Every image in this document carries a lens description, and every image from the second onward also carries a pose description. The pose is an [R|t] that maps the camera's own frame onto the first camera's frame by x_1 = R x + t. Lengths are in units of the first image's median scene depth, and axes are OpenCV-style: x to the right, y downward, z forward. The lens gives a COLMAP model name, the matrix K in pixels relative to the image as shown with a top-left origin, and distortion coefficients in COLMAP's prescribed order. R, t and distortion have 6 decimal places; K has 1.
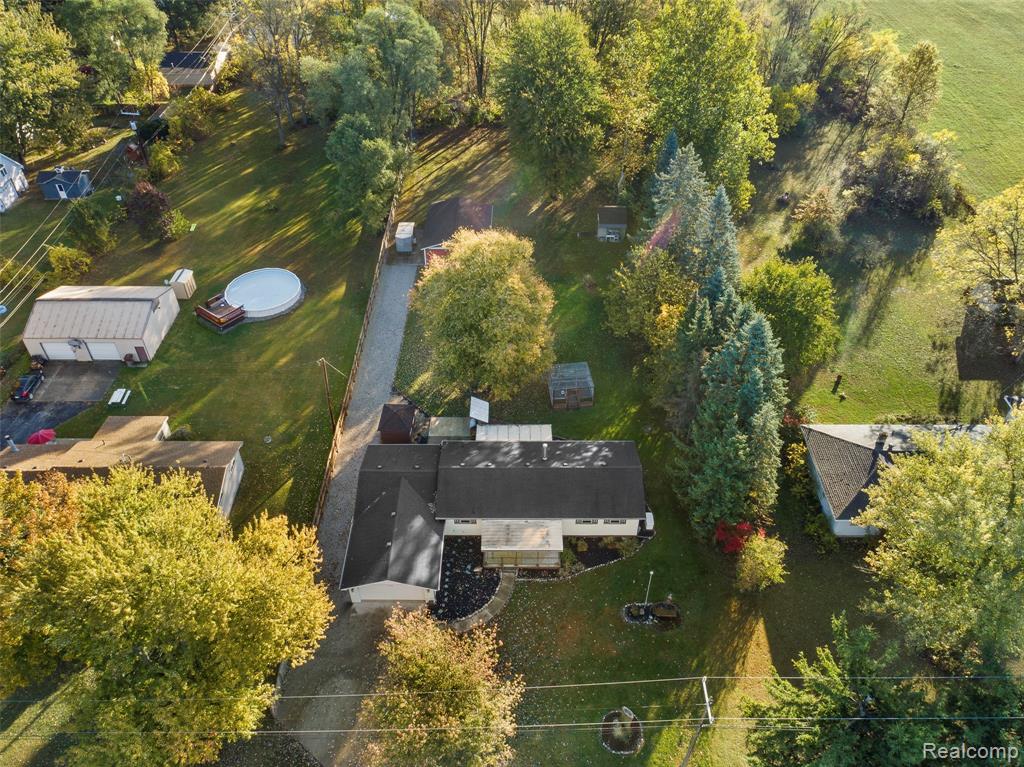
lens RADIAL K [[775.8, 0, 512.0], [0, 775.8, 383.5], [0, 0, 1]] dist [-0.022709, 0.011536]
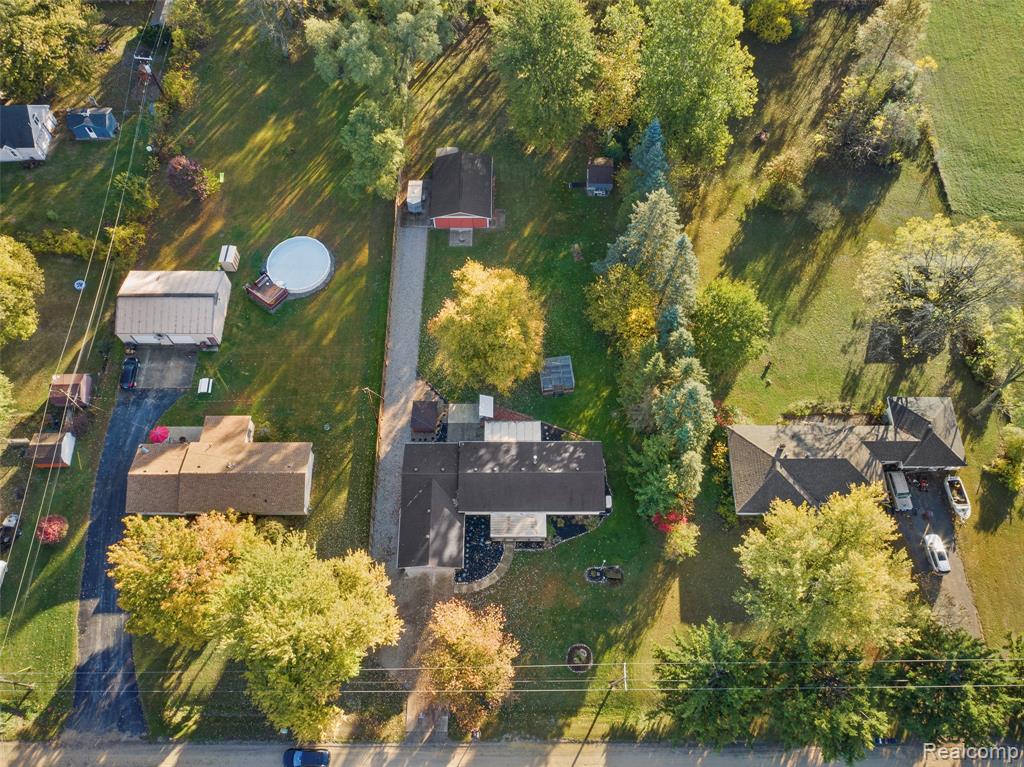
lens RADIAL K [[781.6, 0, 512.0], [0, 781.6, 383.5], [0, 0, 1]] dist [-0.020246, 0.006381]
pose [[0.999985, -0.005338, -0.001174, 0.003288], [0.005371, 0.919866, 0.392195, -0.492367], [-0.001014, -0.392196, 0.919881, -0.191639]]
